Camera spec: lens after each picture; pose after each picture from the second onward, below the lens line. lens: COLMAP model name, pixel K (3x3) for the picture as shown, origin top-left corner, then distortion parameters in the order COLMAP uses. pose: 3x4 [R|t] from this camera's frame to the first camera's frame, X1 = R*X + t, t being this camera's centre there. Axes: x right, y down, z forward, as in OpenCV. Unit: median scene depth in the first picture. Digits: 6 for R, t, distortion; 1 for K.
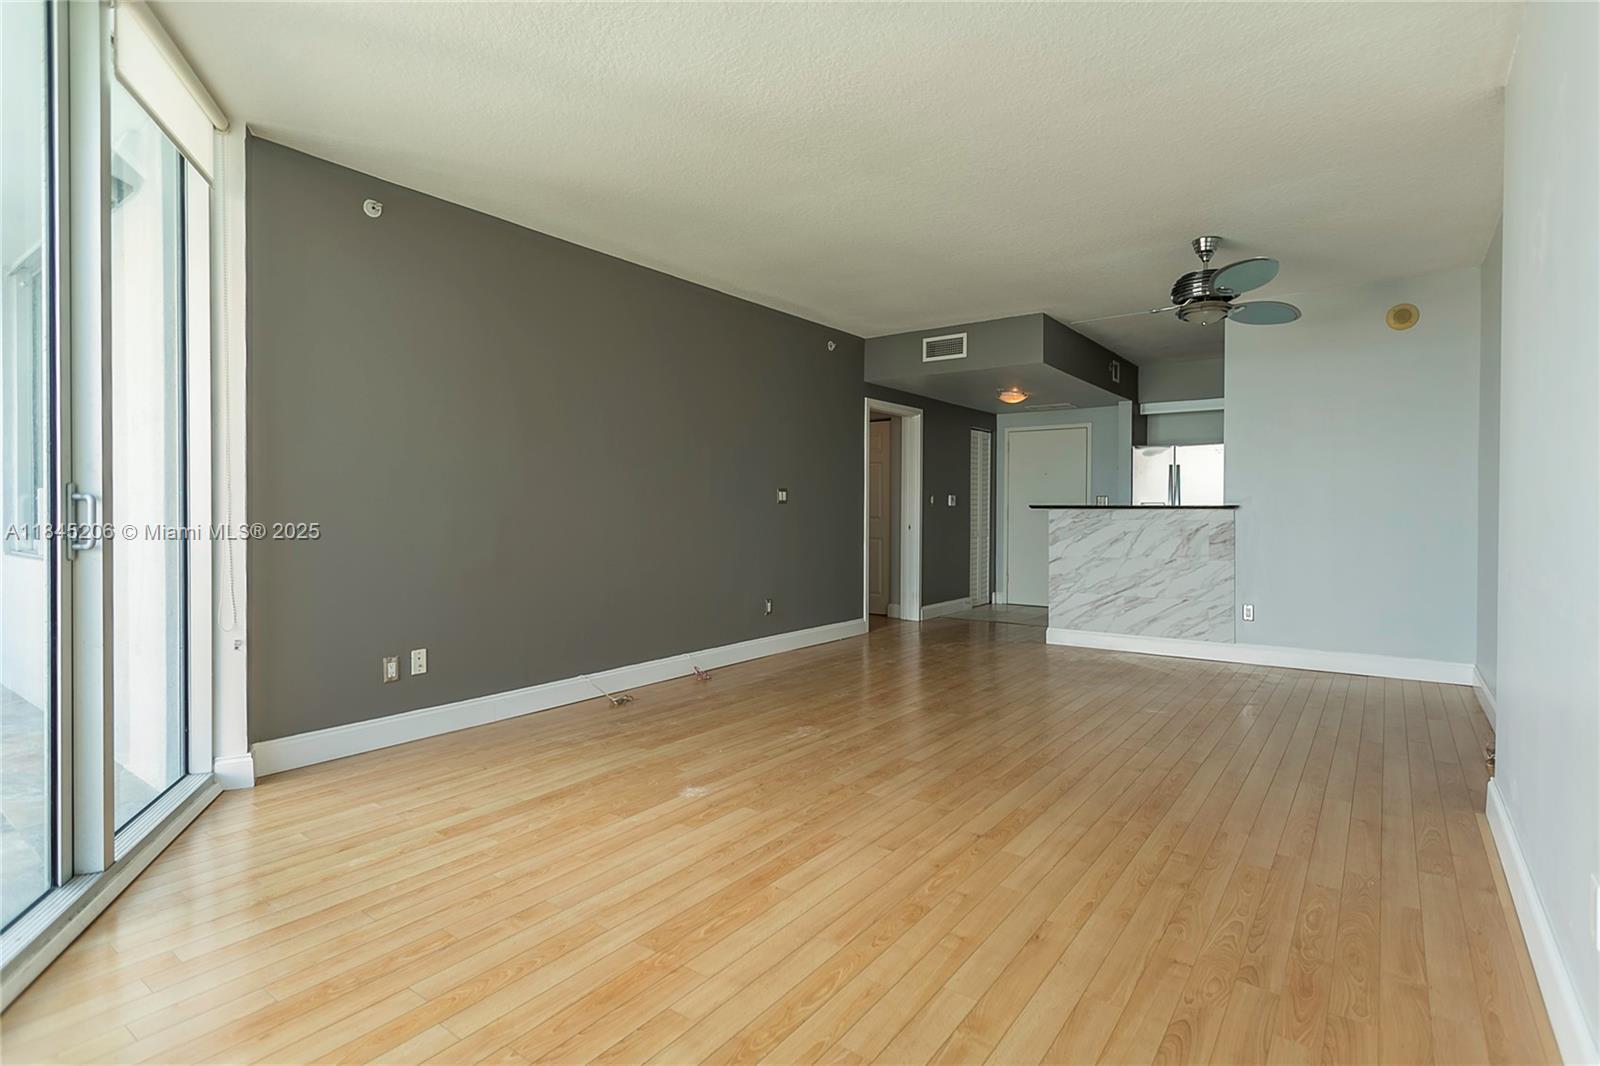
lens RADIAL K [[782.5, 0, 802.3], [0, 782.5, 525.2], [0, 0, 1]] dist [0.002506, 0.000224]
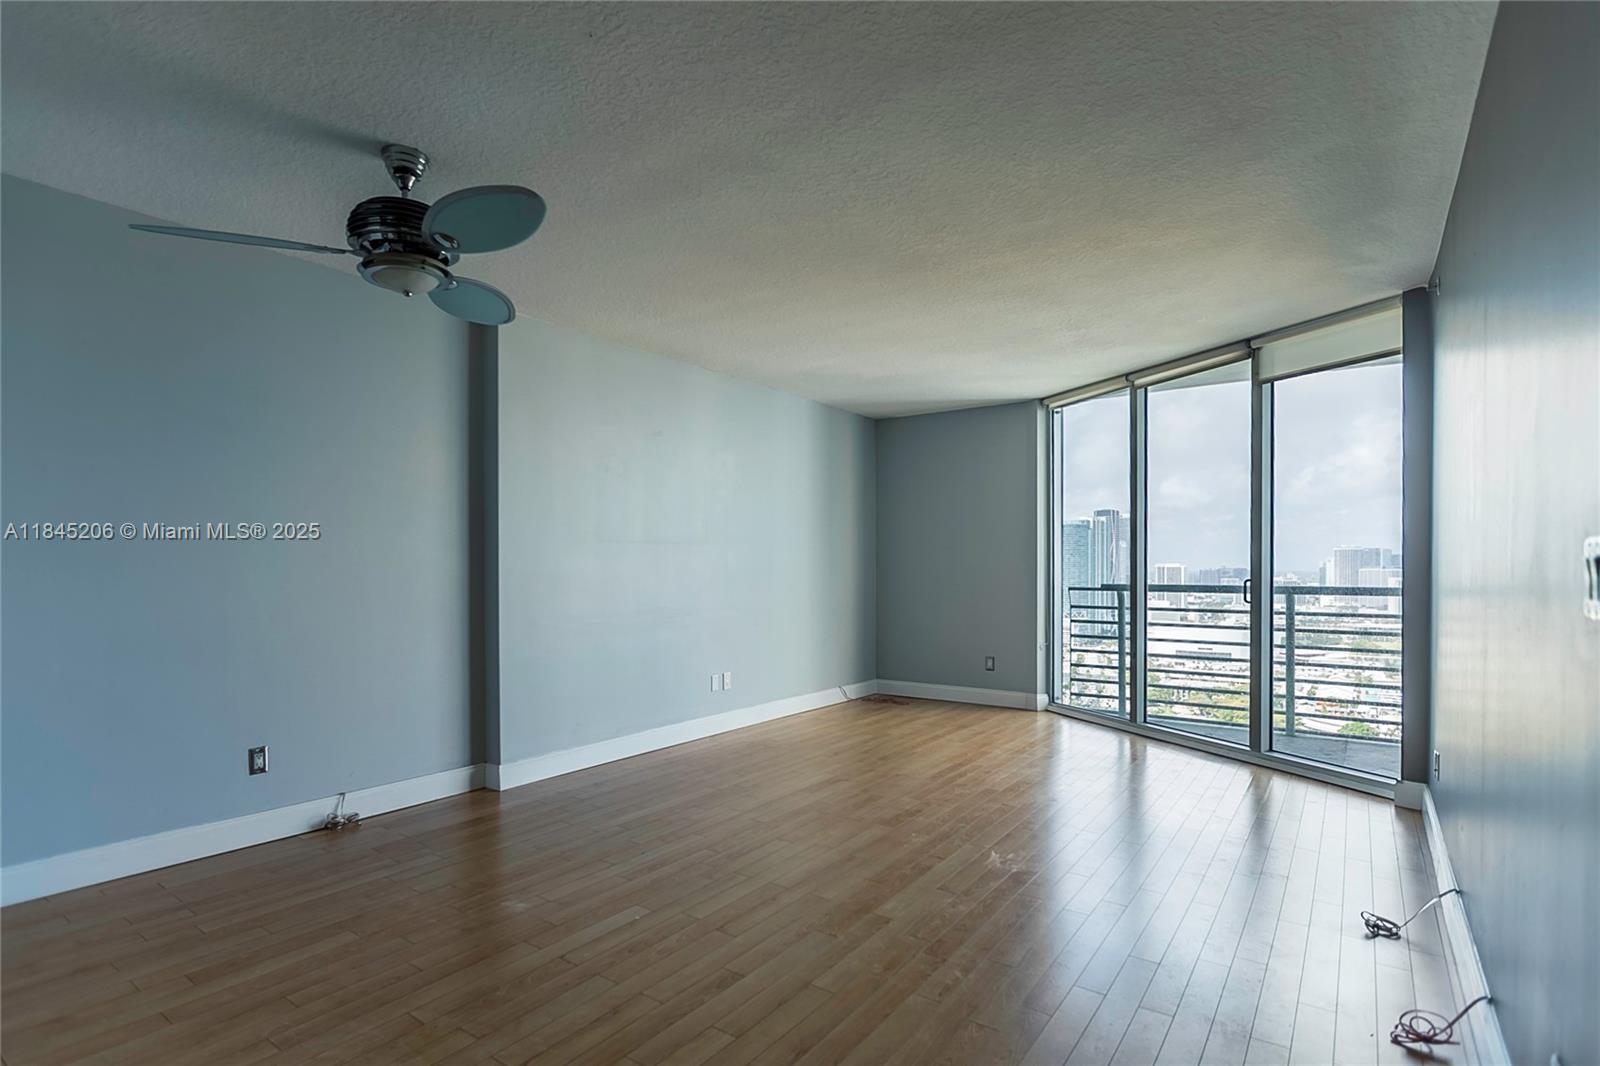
lens RADIAL K [[801.4, 0, 803.1], [0, 801.4, 580.3], [0, 0, 1]] dist [0.000785, -0.000223]
pose [[-0.999369, -0.002448, -0.035442, 0.176376], [-0.003804, 0.999261, 0.038243, -0.045646], [0.035322, 0.038354, -0.998640, 1.254799]]
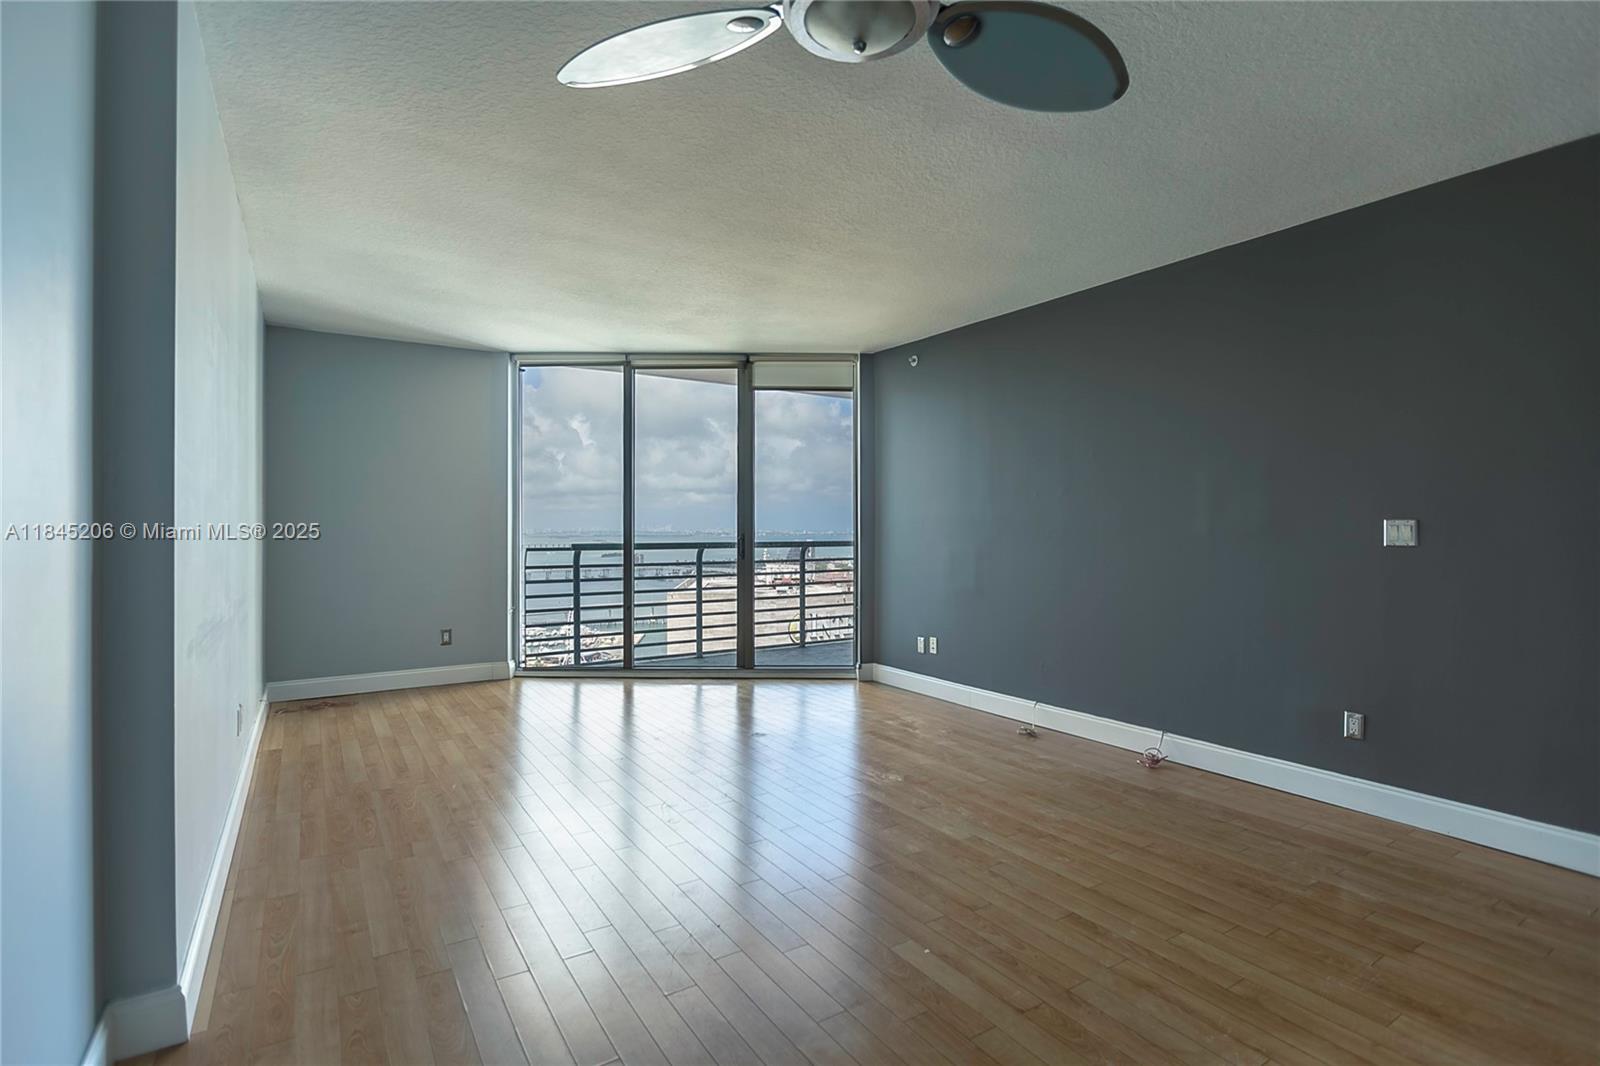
lens RADIAL K [[750.3, 0, 801.6], [0, 750.3, 527.8], [0, 0, 1]] dist [-0.003307, -0.000718]
pose [[-0.339877, -0.001940, -0.940468, 0.637937], [-0.021358, 0.999756, 0.005656, -0.036013], [0.940227, 0.022009, -0.339836, 0.835694]]
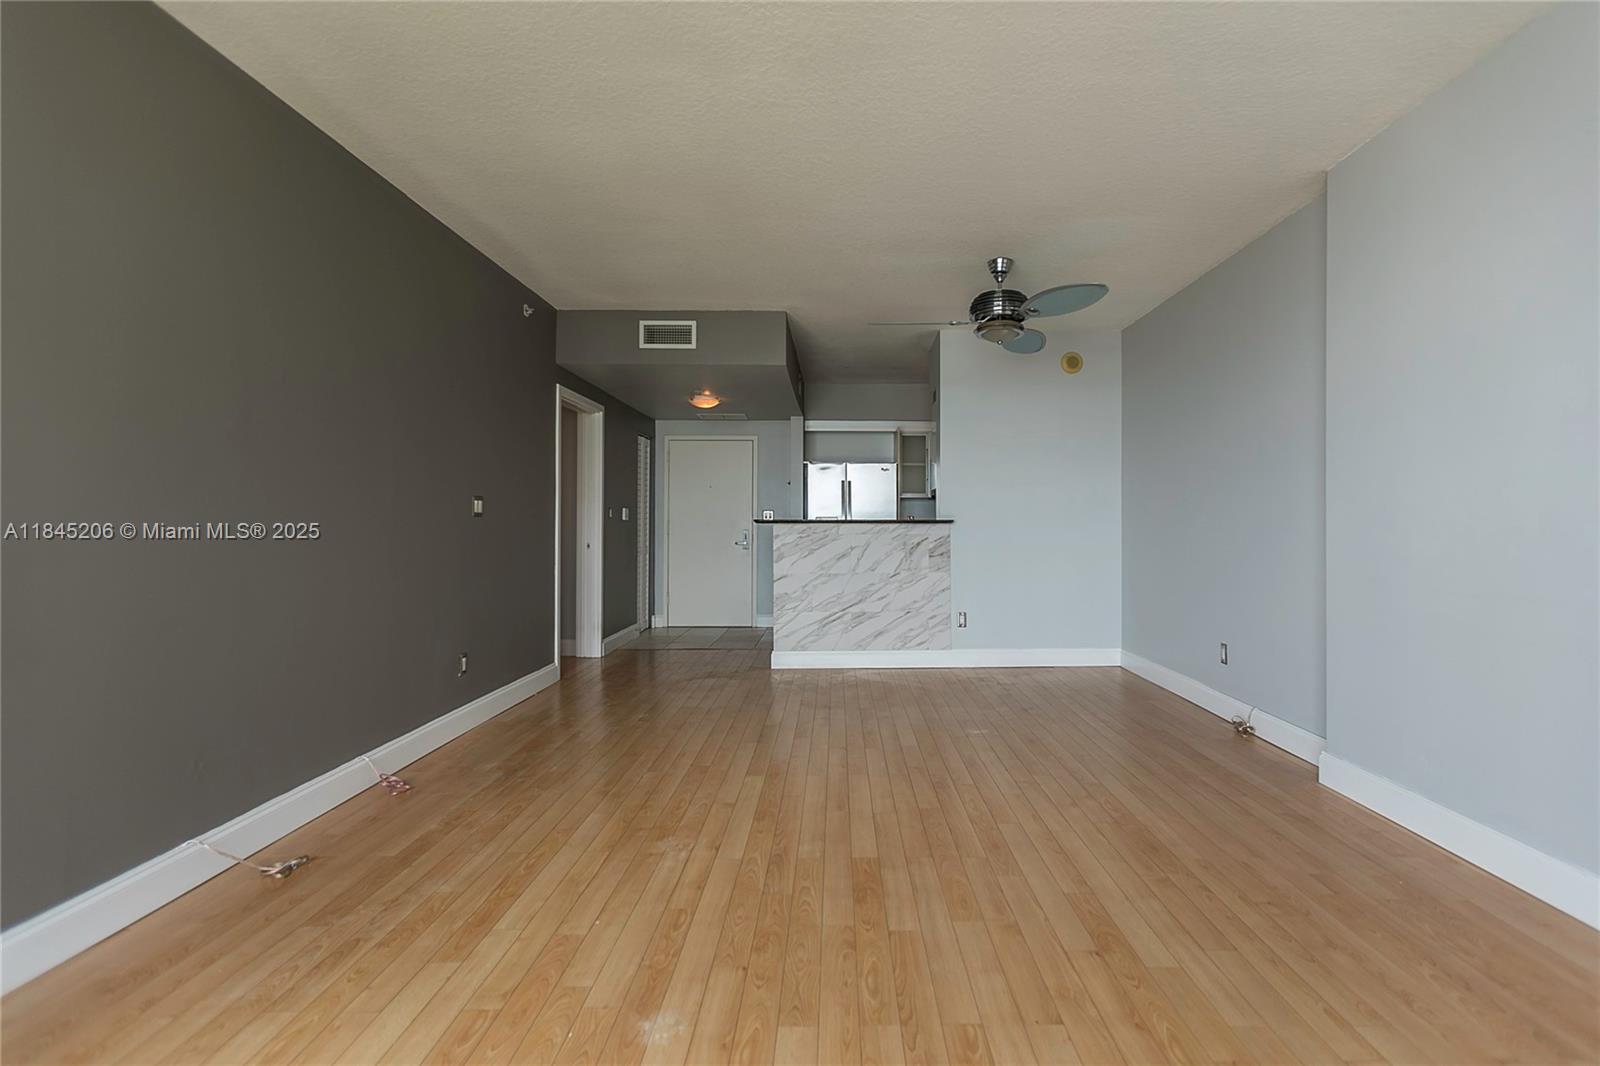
lens RADIAL K [[768.9, 0, 842.2], [0, 768.9, 522.3], [0, 0, 1]] dist [0.003034, 0.000782]
pose [[0.796220, -0.000218, 0.605007, -0.197571], [0.013510, 0.999757, -0.017420, -0.005970], [-0.604856, 0.022044, 0.796029, 0.252333]]
